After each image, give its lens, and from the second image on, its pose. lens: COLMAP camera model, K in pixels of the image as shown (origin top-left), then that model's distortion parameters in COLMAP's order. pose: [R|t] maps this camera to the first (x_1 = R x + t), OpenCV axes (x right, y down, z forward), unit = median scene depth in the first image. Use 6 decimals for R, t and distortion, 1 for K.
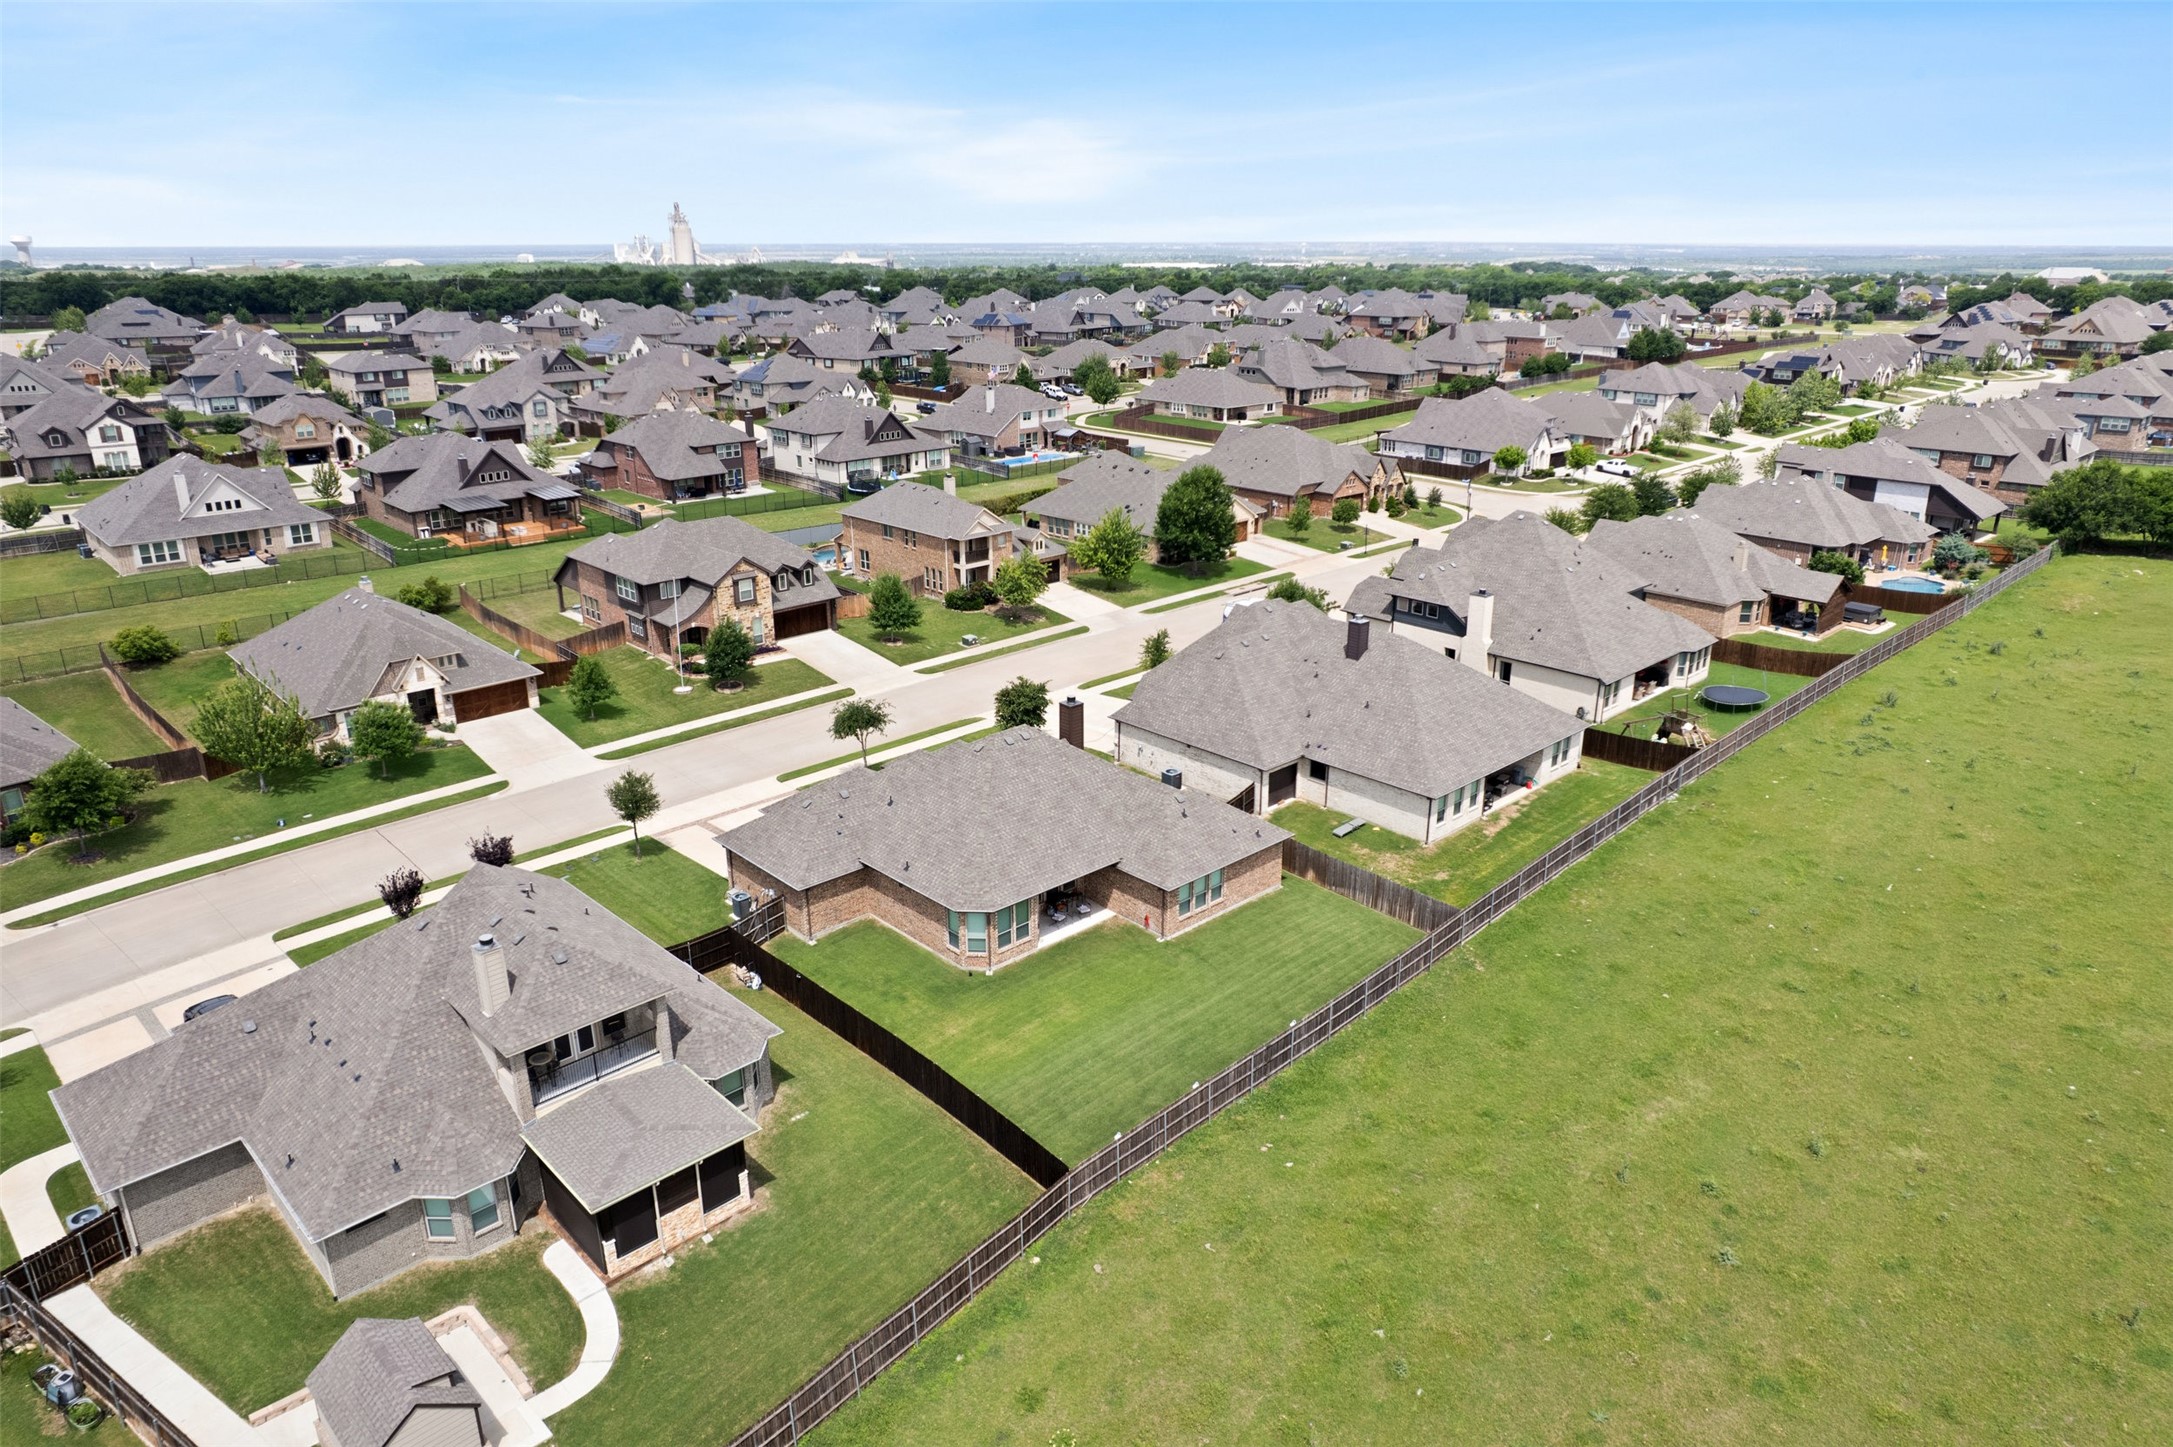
lens RADIAL K [[1404.6, 0, 1100.0], [0, 1404.6, 720.5], [0, 0, 1]] dist [-0.101759, 0.090906]
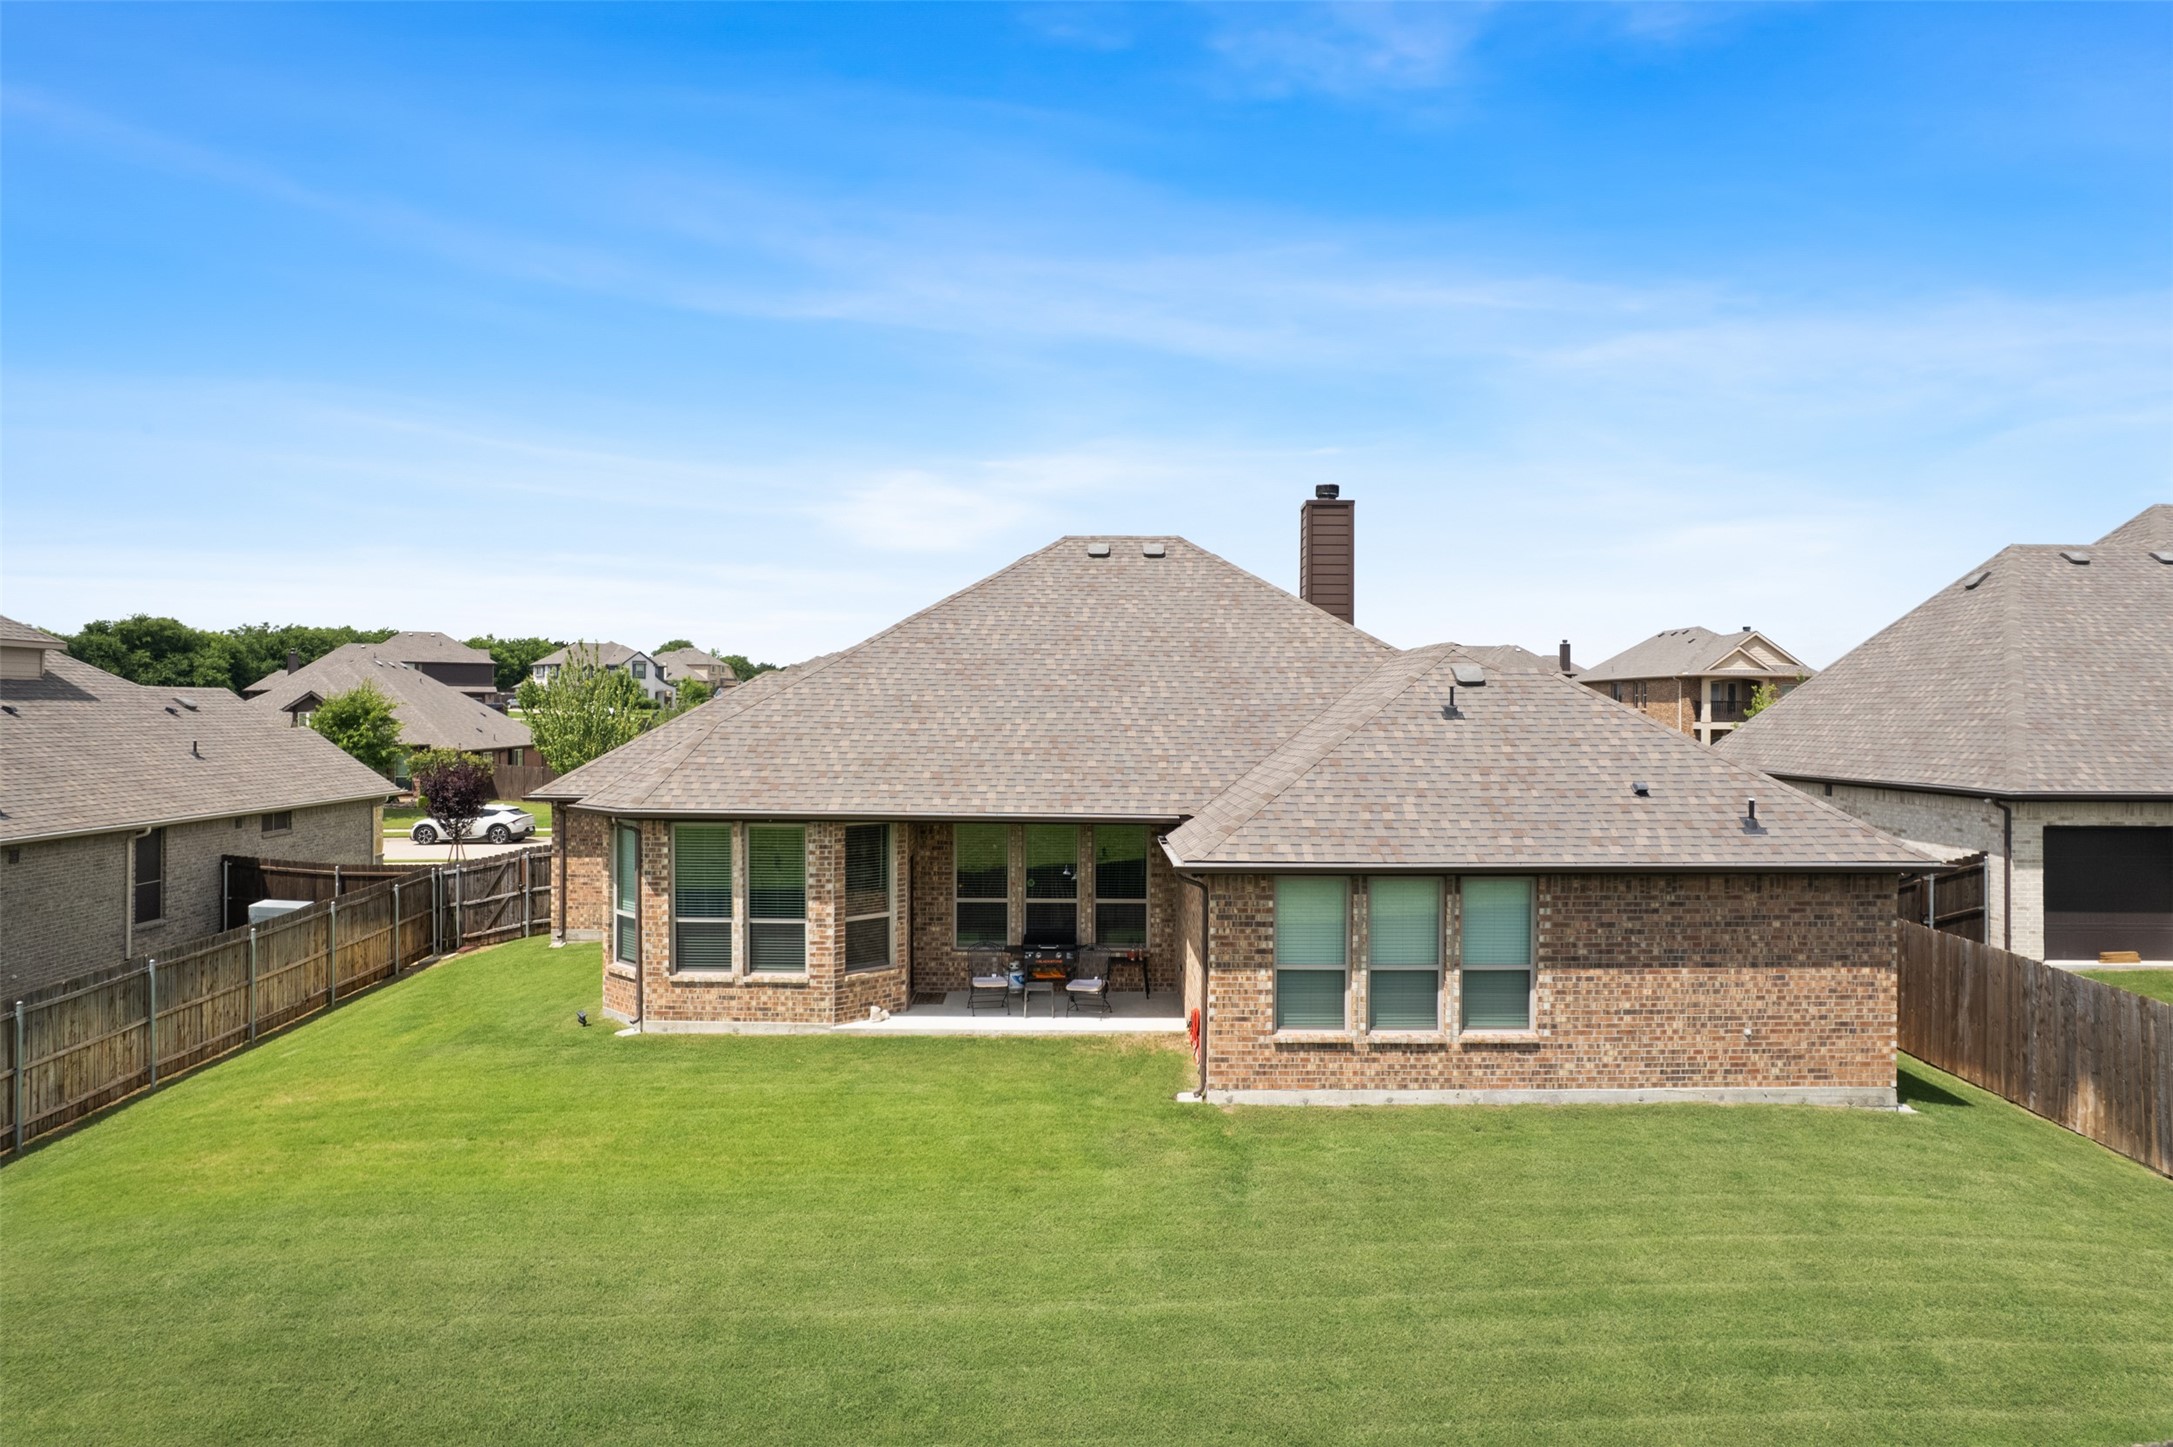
lens RADIAL K [[1404.6, 0, 1100.0], [0, 1404.6, 720.5], [0, 0, 1]] dist [-0.101759, 0.090906]
pose [[0.731279, 0.009842, -0.682008, 0.129393], [-0.235265, 0.942172, -0.238666, 0.099677], [0.640220, 0.334984, 0.691306, 0.508837]]
